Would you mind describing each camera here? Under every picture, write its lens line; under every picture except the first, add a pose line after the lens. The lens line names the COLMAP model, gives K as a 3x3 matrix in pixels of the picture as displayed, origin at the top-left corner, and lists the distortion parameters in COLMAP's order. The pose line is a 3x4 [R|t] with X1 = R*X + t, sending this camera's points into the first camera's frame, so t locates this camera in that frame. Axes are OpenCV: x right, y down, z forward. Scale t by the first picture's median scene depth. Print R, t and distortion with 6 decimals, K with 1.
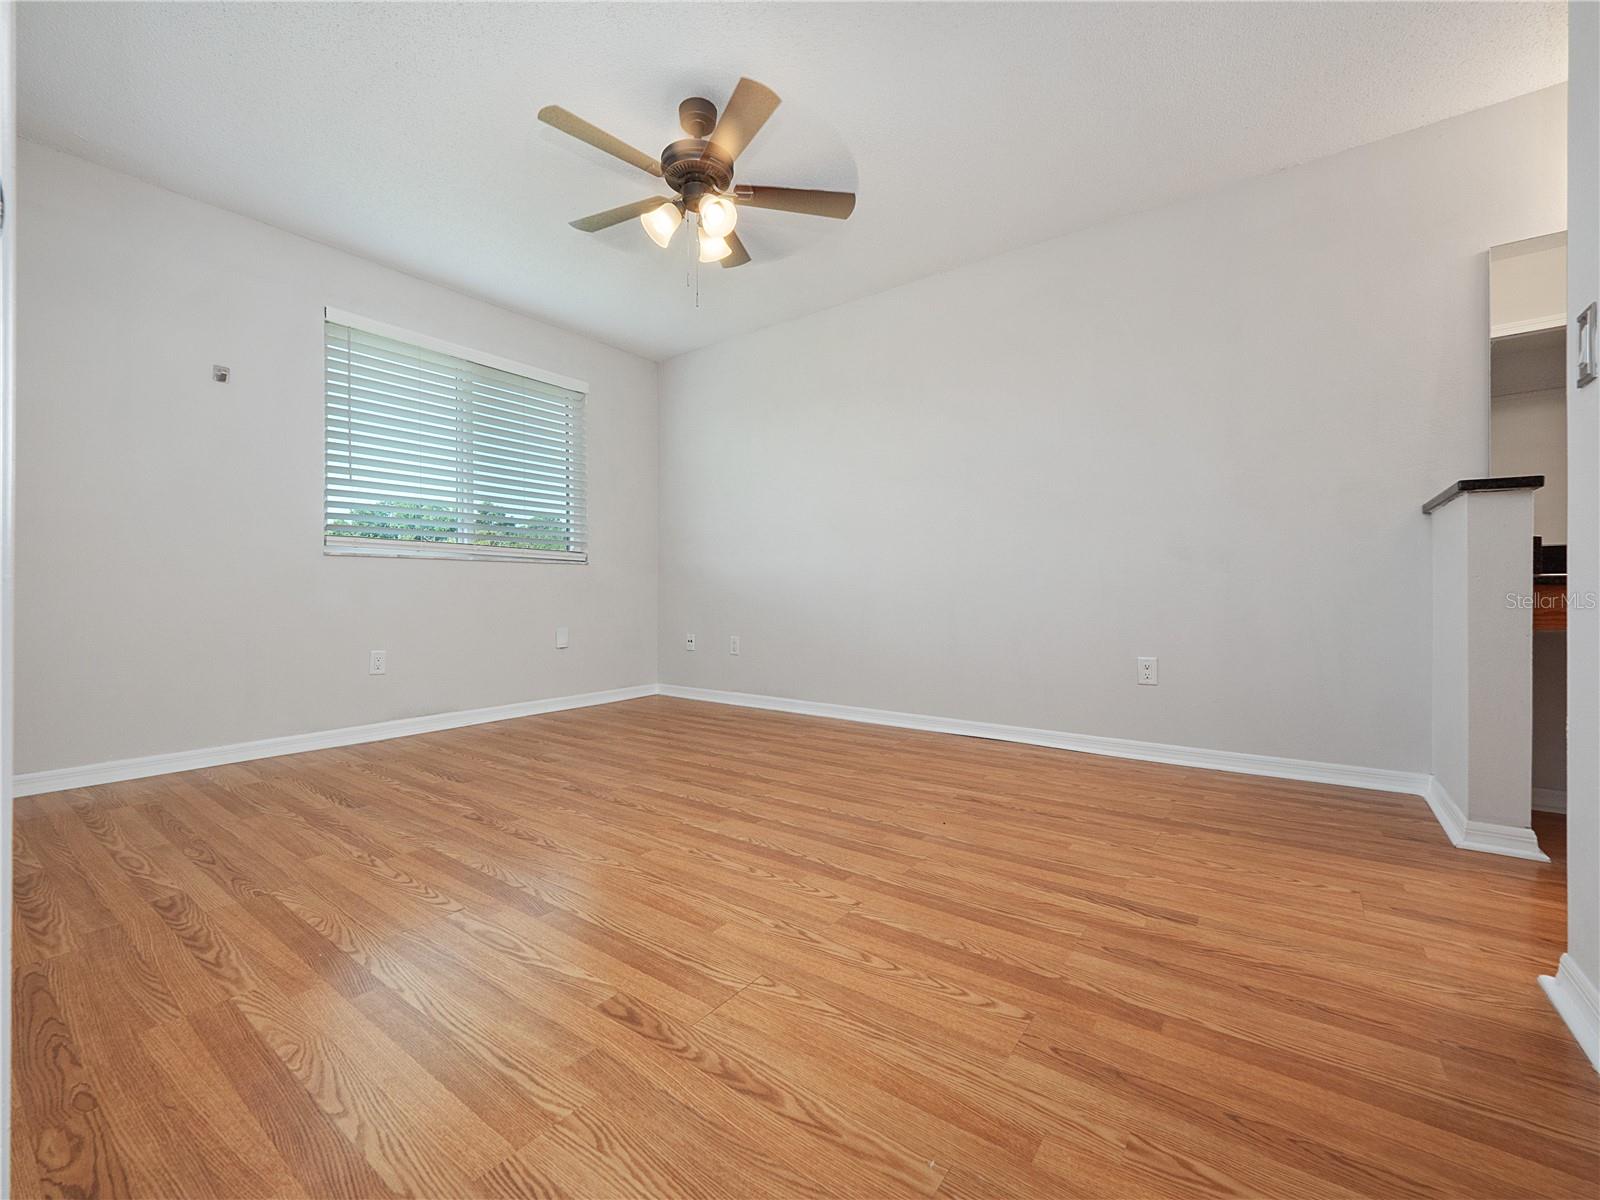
lens RADIAL K [[683.9, 0, 793.2], [0, 683.9, 596.7], [0, 0, 1]] dist [-0.008028, 0.001035]
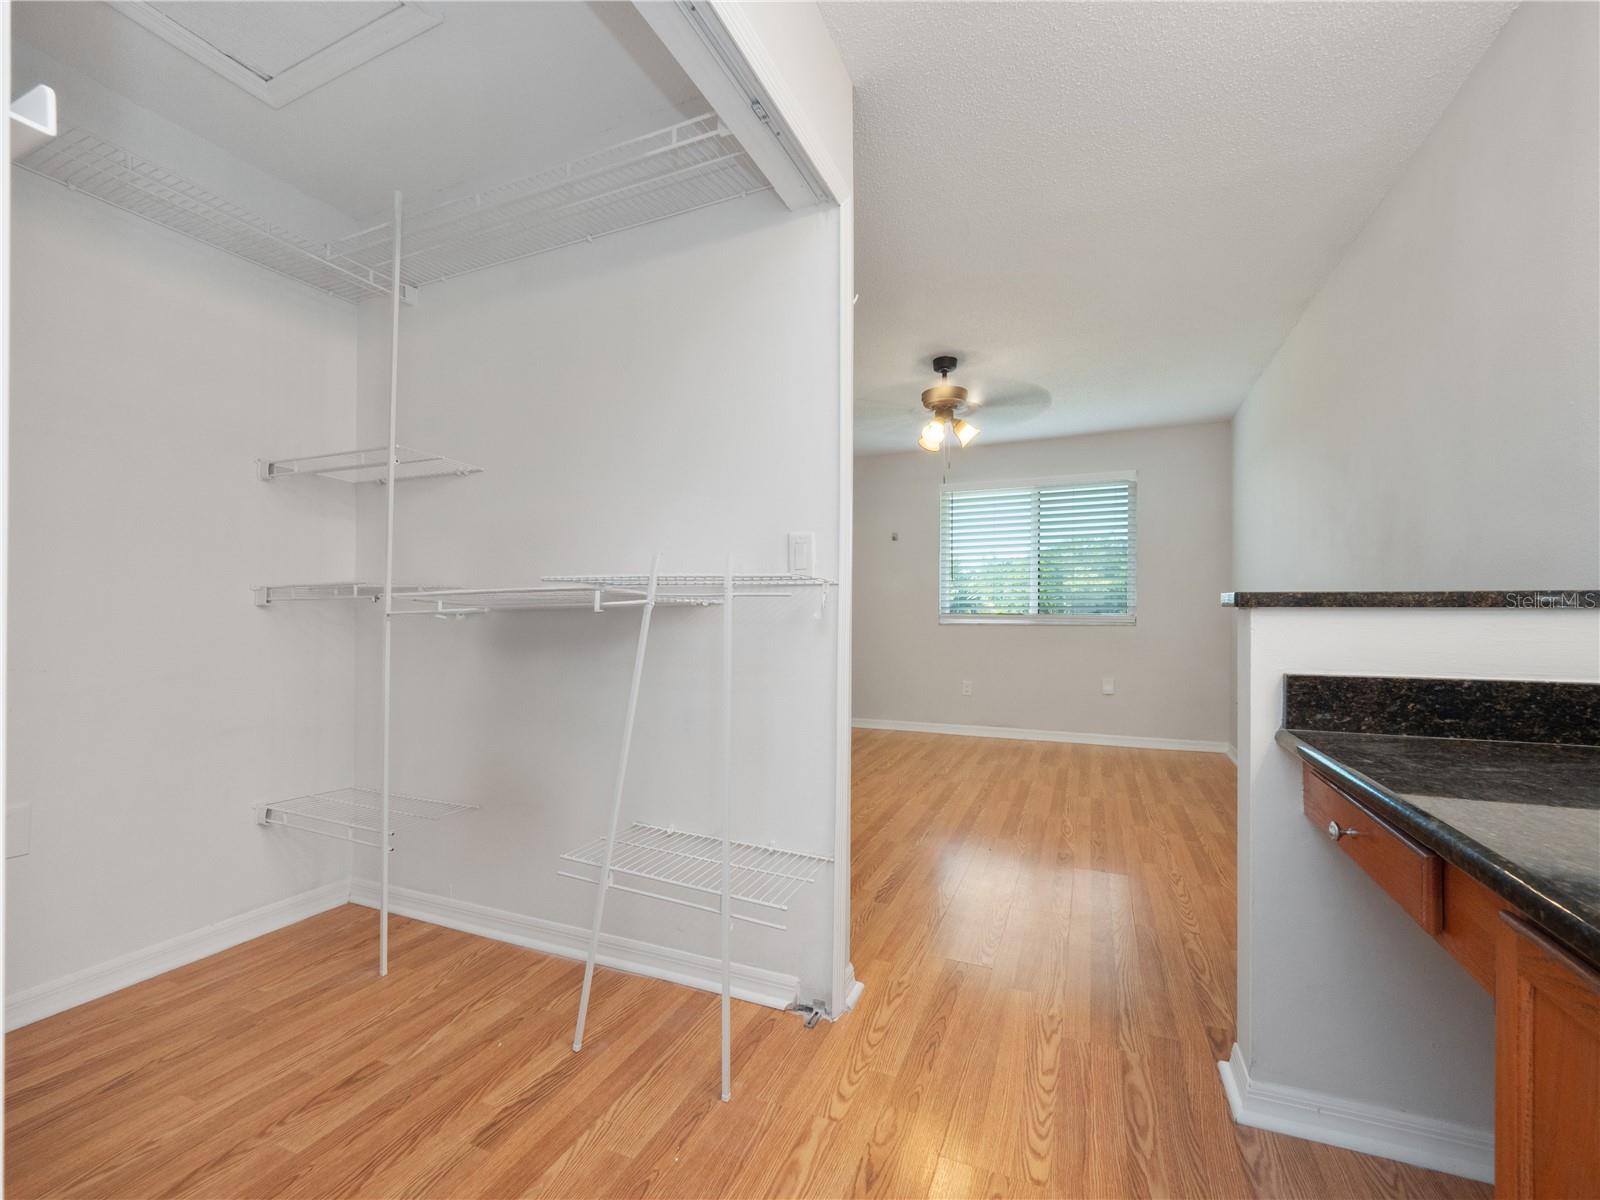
lens RADIAL K [[683.9, 0, 792.3], [0, 683.9, 603.1], [0, 0, 1]] dist [-0.008028, 0.001035]
pose [[0.236554, -0.006191, -0.971599, 1.180323], [-0.002992, 0.999970, -0.007100, -0.127758], [0.971614, 0.004586, 0.236528, 0.222273]]
